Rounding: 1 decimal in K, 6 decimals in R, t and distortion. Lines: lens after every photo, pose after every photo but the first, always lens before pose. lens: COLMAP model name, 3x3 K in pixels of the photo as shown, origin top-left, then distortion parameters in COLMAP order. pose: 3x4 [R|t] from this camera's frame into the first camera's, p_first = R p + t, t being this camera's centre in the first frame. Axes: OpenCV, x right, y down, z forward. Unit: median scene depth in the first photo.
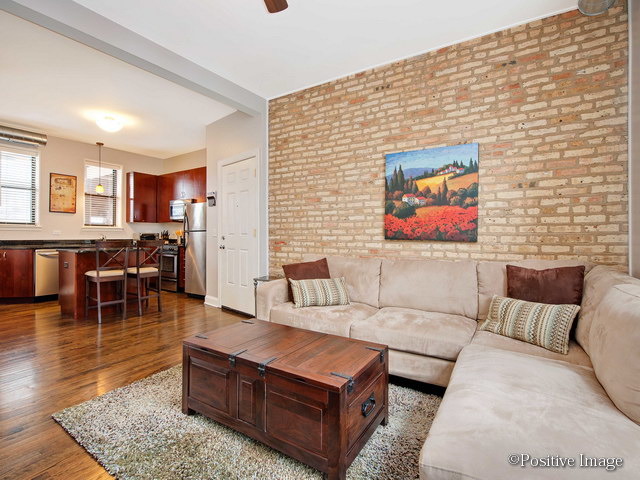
lens RADIAL K [[290.0, 0, 324.7], [0, 290.0, 240.4], [0, 0, 1]] dist [-0.027850, 0.000724]
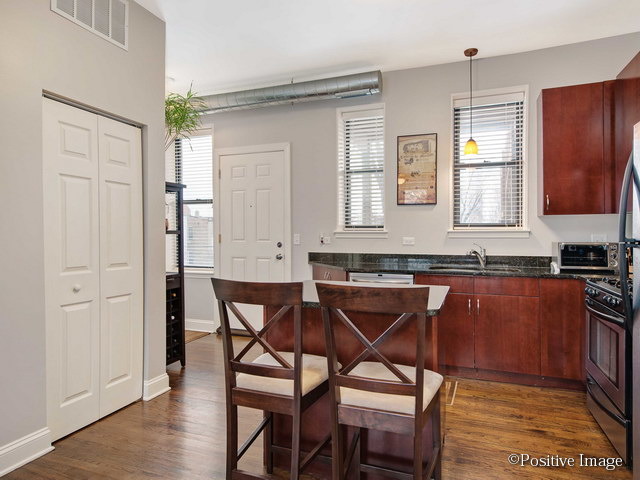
lens RADIAL K [[385.3, 0, 322.5], [0, 385.3, 237.2], [0, 0, 1]] dist [-0.009950, -0.001102]
pose [[0.176142, -0.003991, -0.984357, -0.254575], [-0.013277, 0.999891, -0.006430, -0.031698], [0.984275, 0.014201, 0.176069, 0.785558]]
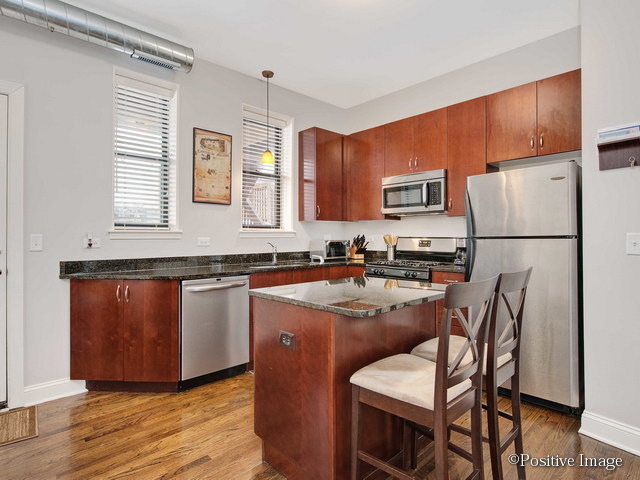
lens RADIAL K [[353.8, 0, 339.2], [0, 353.8, 237.7], [0, 0, 1]] dist [-0.019446, -0.003385]
pose [[0.967541, -0.009636, -0.252531, -0.602713], [0.006683, 0.999899, -0.012549, -0.028493], [0.252626, 0.010454, 0.967507, 0.481959]]
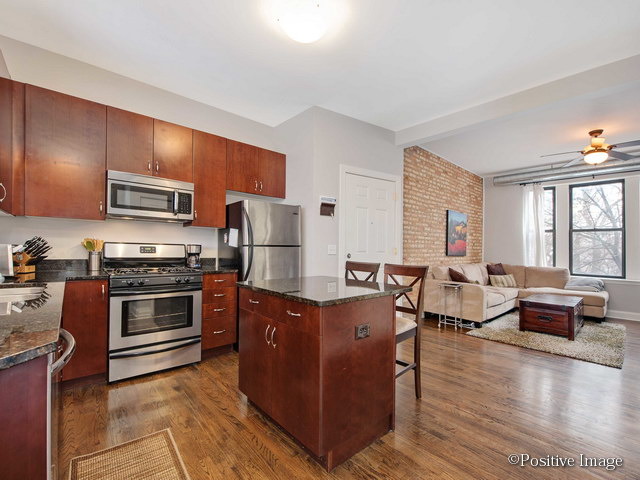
lens RADIAL K [[270.1, 0, 321.2], [0, 270.1, 249.4], [0, 0, 1]] dist [-0.027851, -0.000316]
pose [[0.333501, -0.001720, 0.942748, -1.070711], [-0.004851, 0.999982, 0.003541, -0.028905], [-0.942737, -0.005754, 0.333487, 0.760374]]
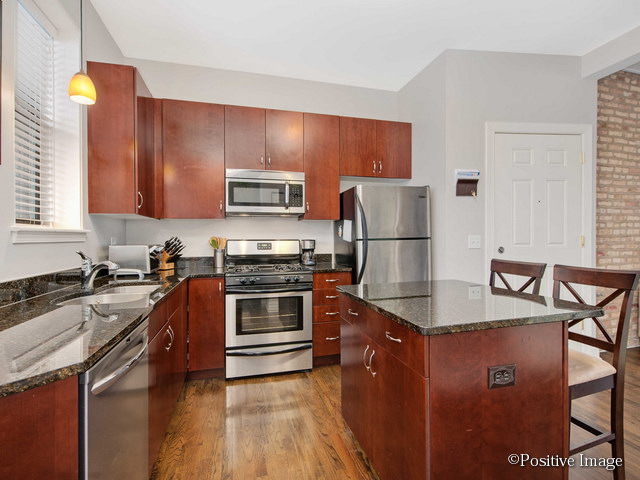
lens RADIAL K [[309.5, 0, 327.2], [0, 309.5, 248.7], [0, 0, 1]] dist [-0.015671, 0.000129]
pose [[0.705002, -0.034869, 0.708347, -1.015926], [0.021088, 0.999380, 0.028207, -0.035302], [-0.708891, -0.004948, 0.705300, 0.751773]]
